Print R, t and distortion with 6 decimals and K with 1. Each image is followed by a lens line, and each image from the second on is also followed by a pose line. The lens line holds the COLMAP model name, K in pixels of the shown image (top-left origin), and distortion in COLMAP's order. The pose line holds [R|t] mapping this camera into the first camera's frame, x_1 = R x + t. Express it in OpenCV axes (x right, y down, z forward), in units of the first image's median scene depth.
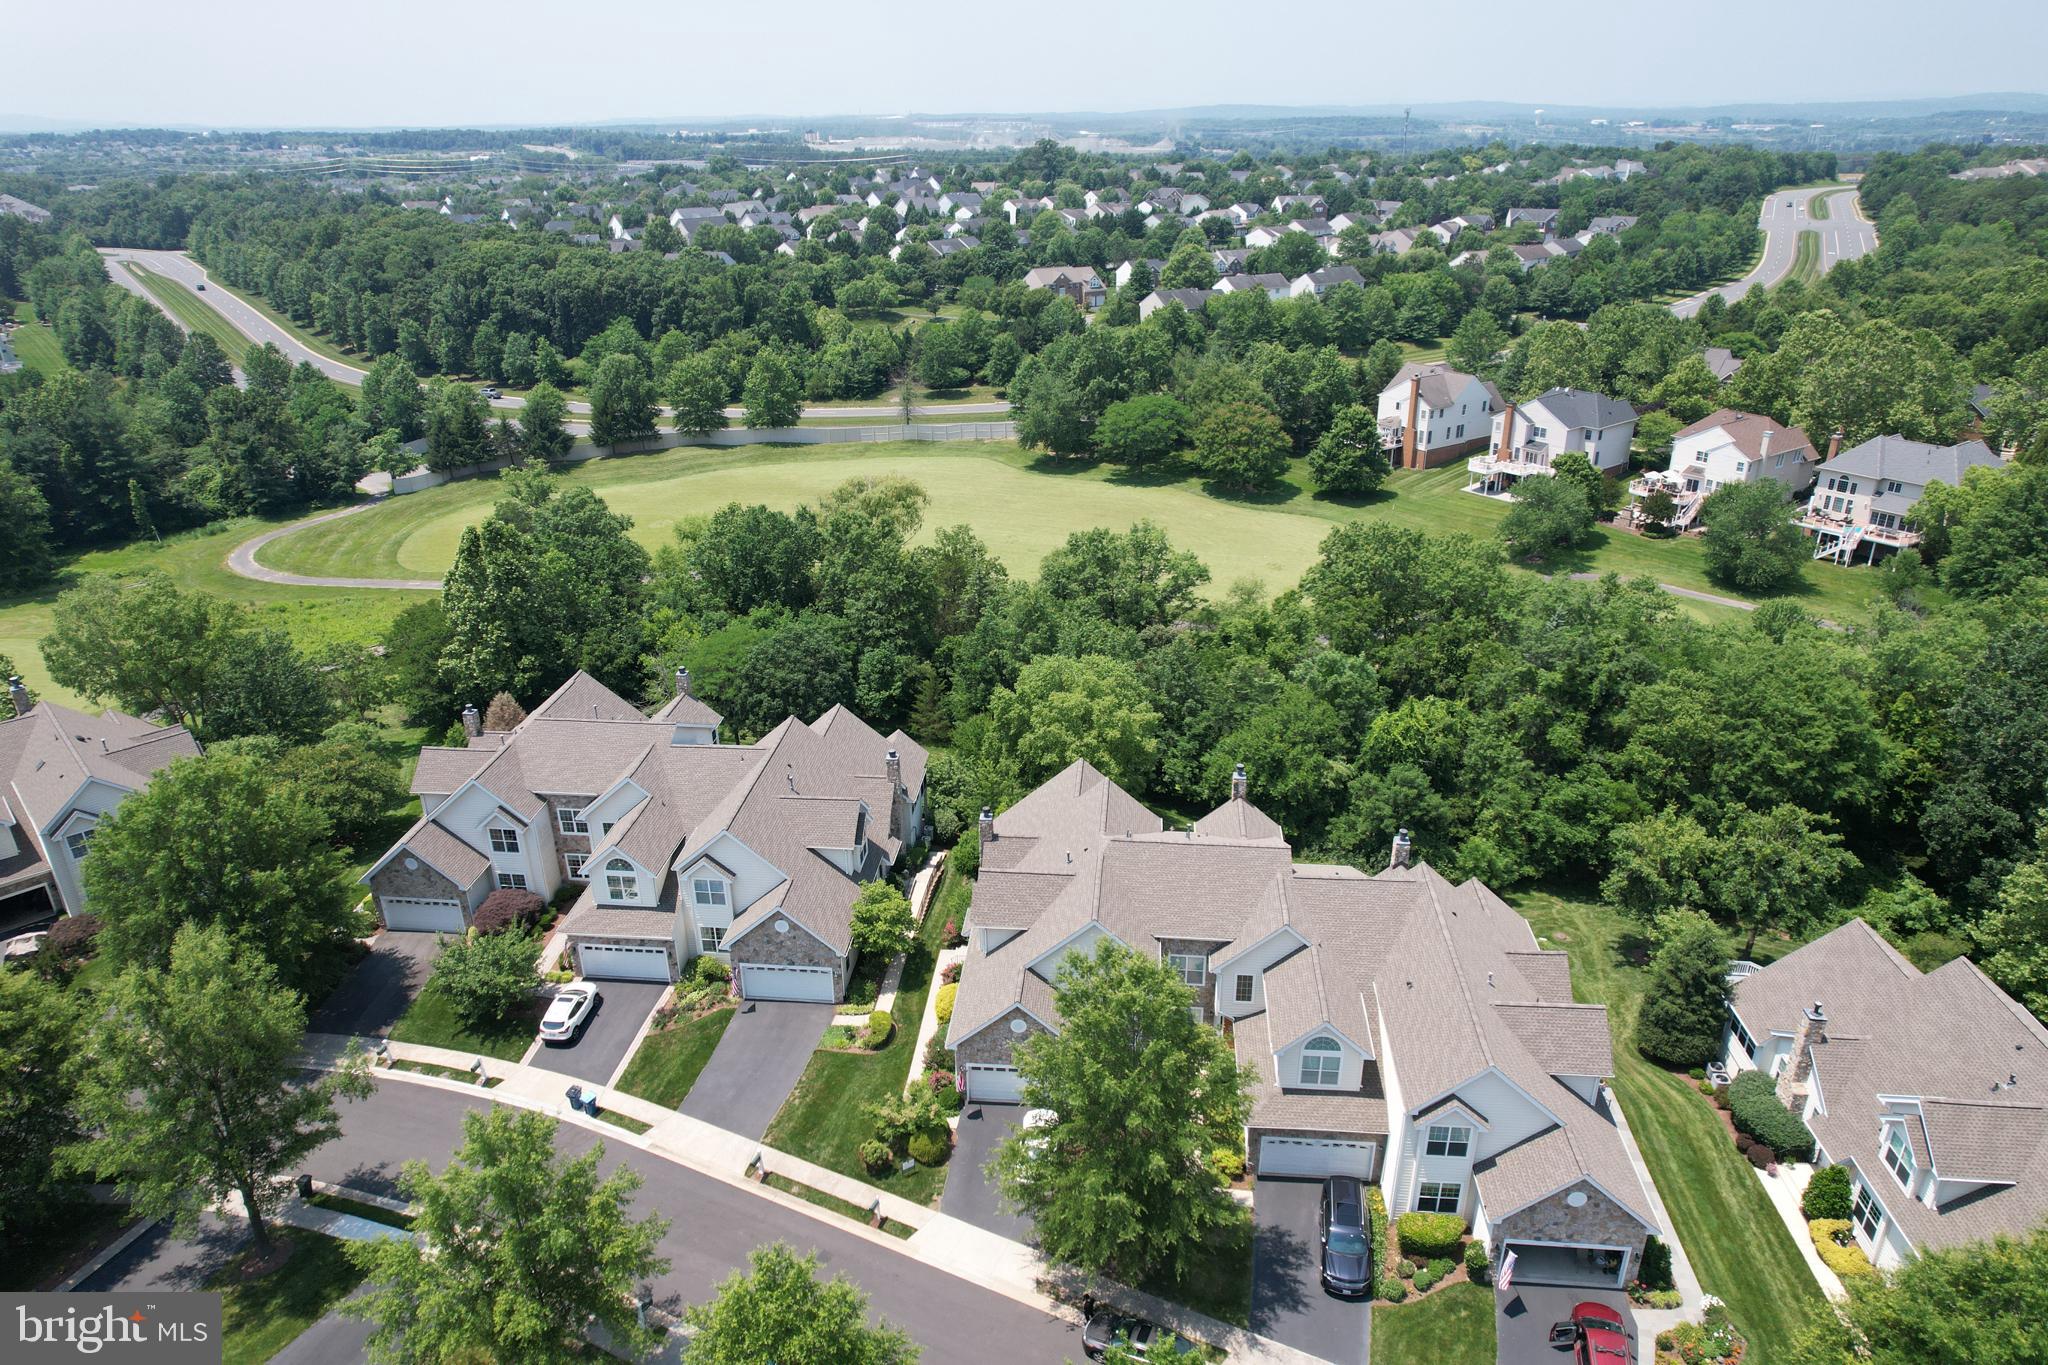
lens RADIAL K [[1300.4, 0, 1040.0], [0, 1300.4, 685.2], [0, 0, 1]] dist [-0.057015, 0.043576]
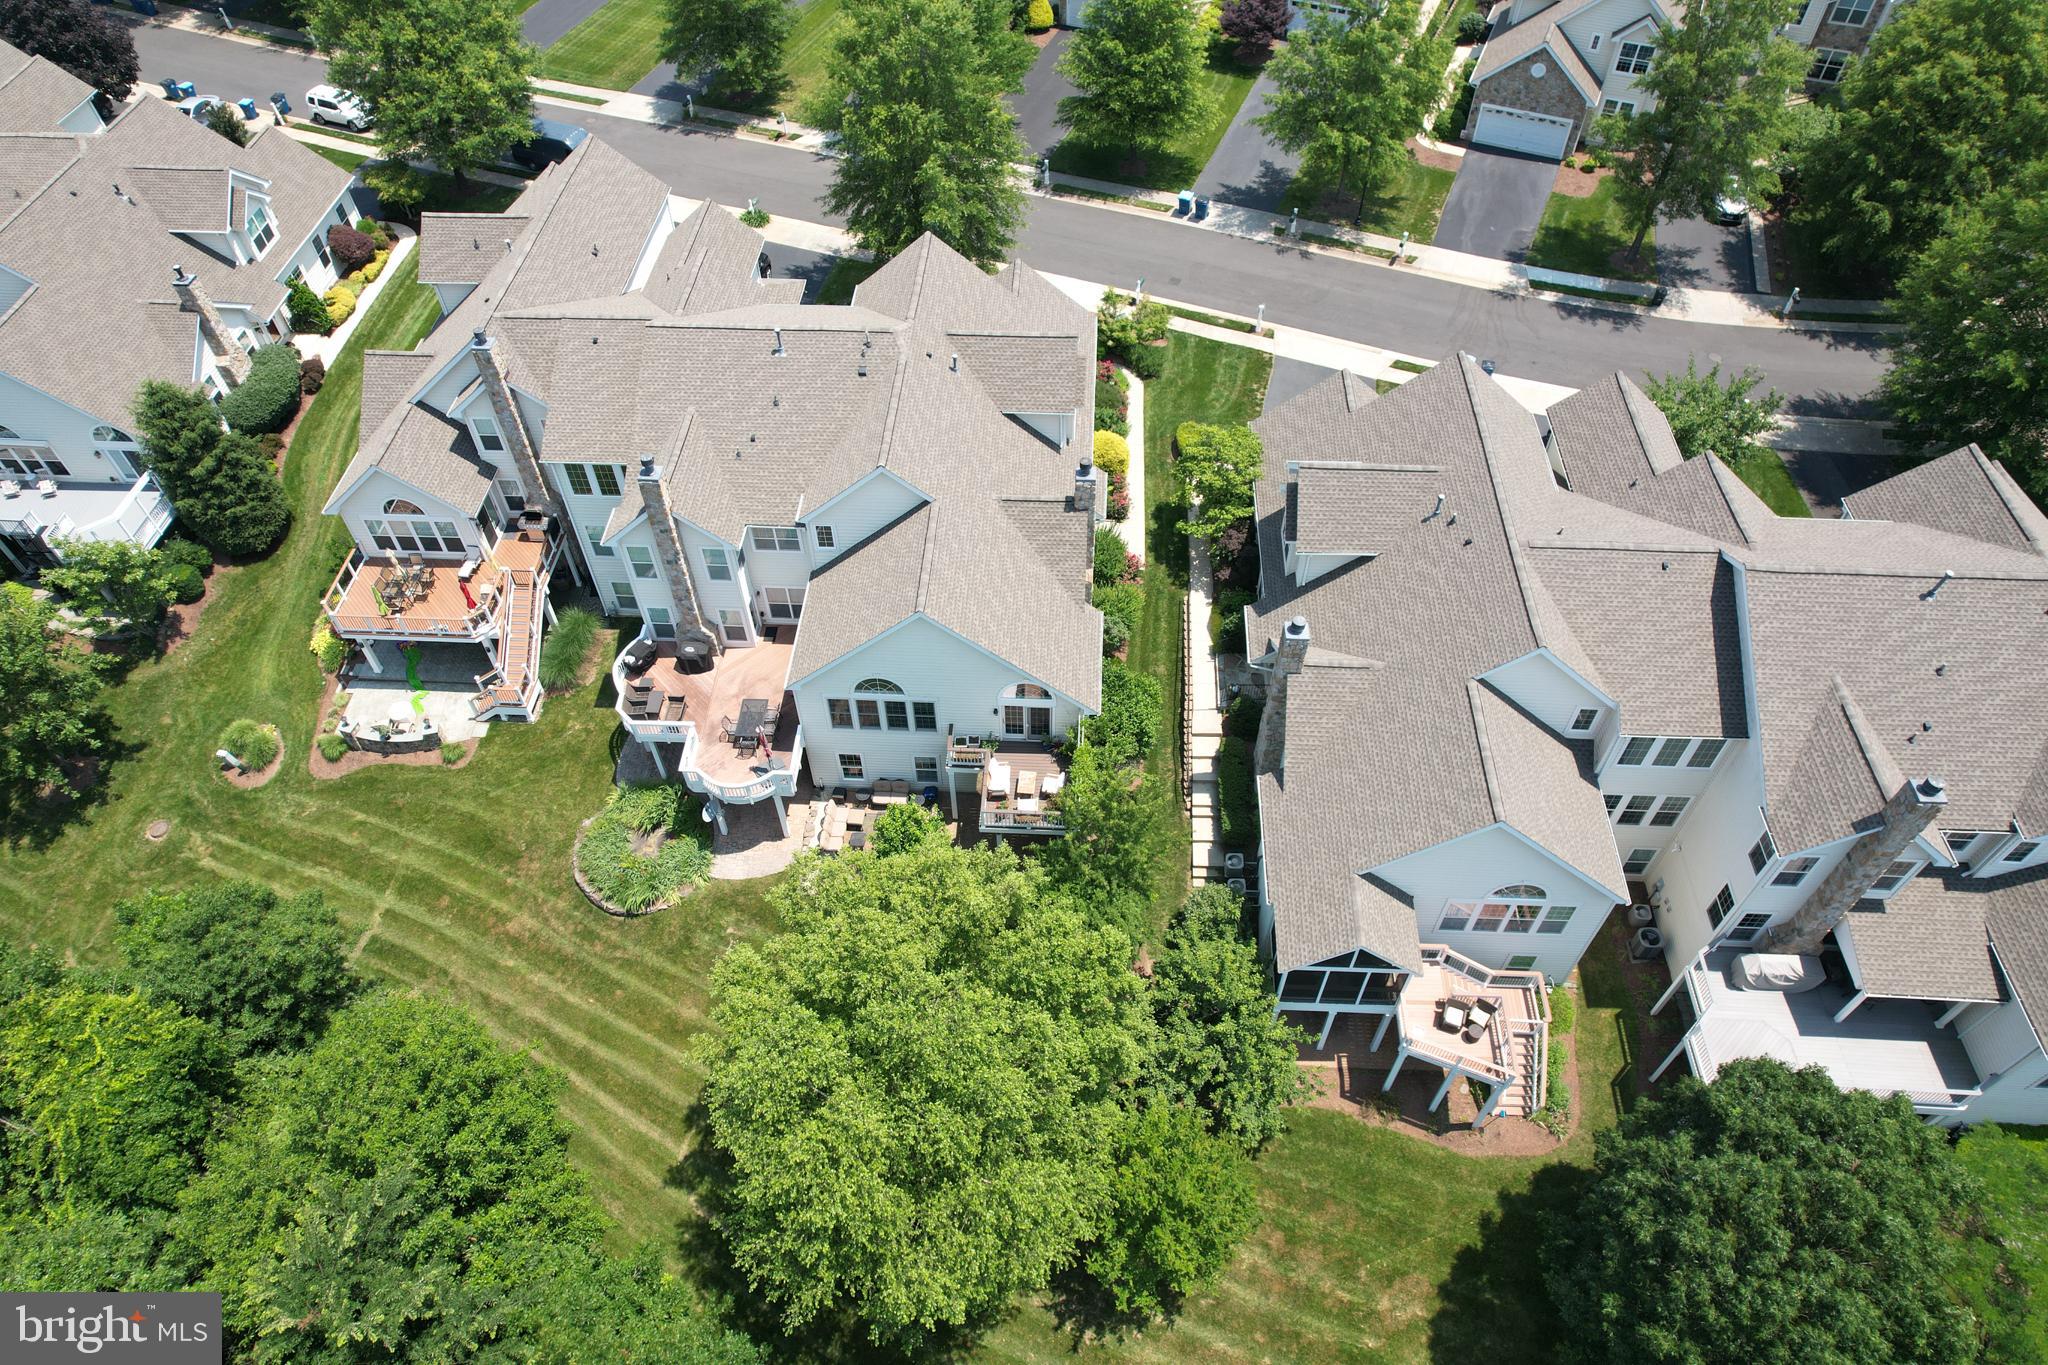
lens RADIAL K [[1300.4, 0, 1025.1], [0, 1300.4, 683.4], [0, 0, 1]] dist [-0.057015, 0.043576]
pose [[-0.999317, 0.036941, -0.001354, -0.005405], [0.008862, 0.274974, 0.961411, -0.281862], [0.035888, 0.960742, -0.275113, 0.772802]]
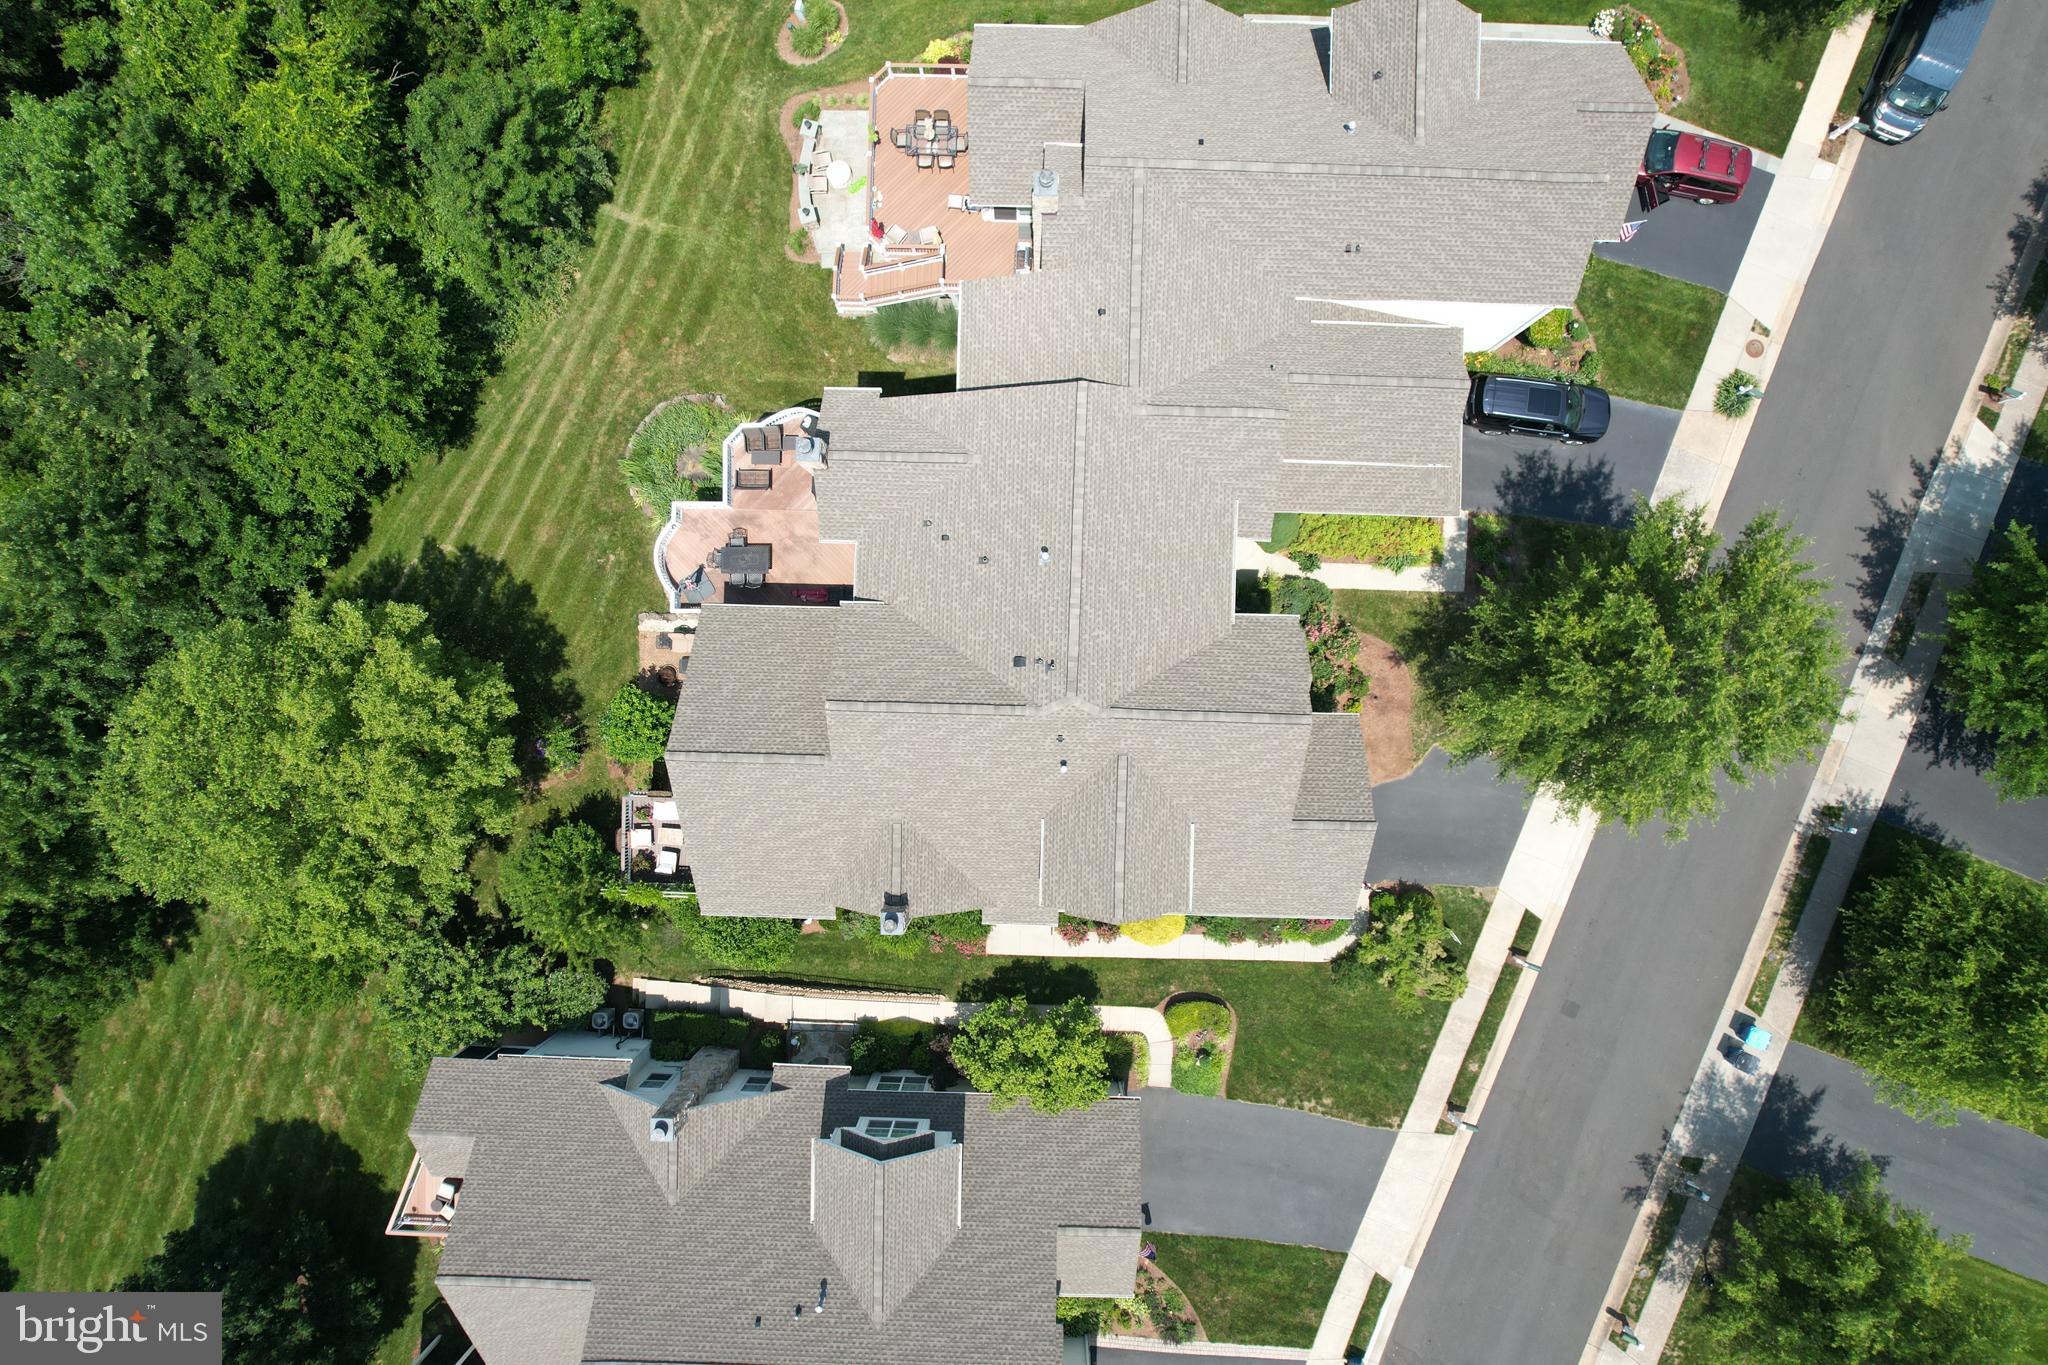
lens RADIAL K [[1300.4, 0, 1027.1], [0, 1300.4, 685.9], [0, 0, 1]] dist [-0.057015, 0.043576]
pose [[-0.059827, -0.998207, 0.001715, 0.032695], [0.418614, -0.023530, 0.907859, -0.225716], [-0.906191, 0.055032, 0.419272, 0.437422]]
